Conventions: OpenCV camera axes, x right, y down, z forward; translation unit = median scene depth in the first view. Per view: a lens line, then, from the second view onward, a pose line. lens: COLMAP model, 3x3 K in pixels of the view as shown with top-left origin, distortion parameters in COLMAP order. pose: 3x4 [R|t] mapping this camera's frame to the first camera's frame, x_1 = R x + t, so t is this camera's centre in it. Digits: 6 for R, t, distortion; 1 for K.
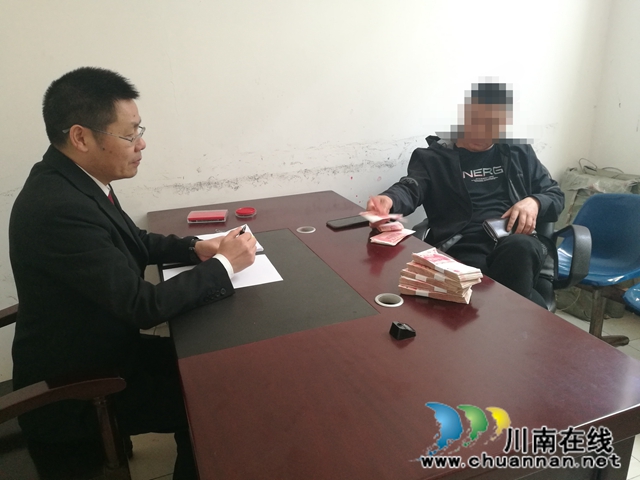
lens RADIAL K [[511.6, 0, 322.9], [0, 511.6, 245.4], [0, 0, 1]] dist [0.055157, -0.046587]
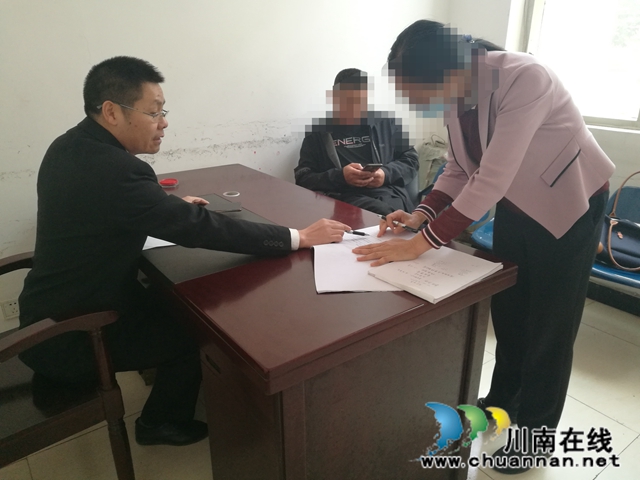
lens RADIAL K [[511.6, 0, 324.1], [0, 511.6, 239.1], [0, 0, 1]] dist [0.055157, -0.046587]
pose [[0.962922, -0.061156, 0.262759, -0.132891], [0.056065, 0.998066, 0.026835, 0.048769], [-0.263892, -0.011108, 0.964488, -0.179135]]
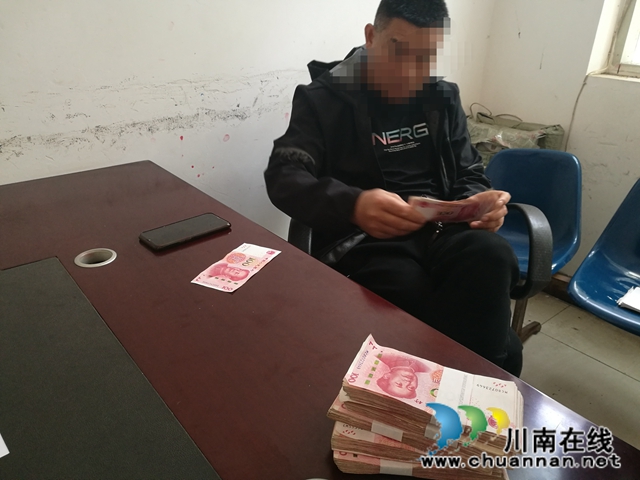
lens RADIAL K [[511.6, 0, 331.5], [0, 511.6, 235.8], [0, 0, 1]] dist [0.055157, -0.046587]
pose [[0.940183, -0.090003, 0.328567, 0.013963], [0.051040, 0.990798, 0.125354, -0.102761], [-0.336826, -0.101086, 0.936125, 0.425495]]
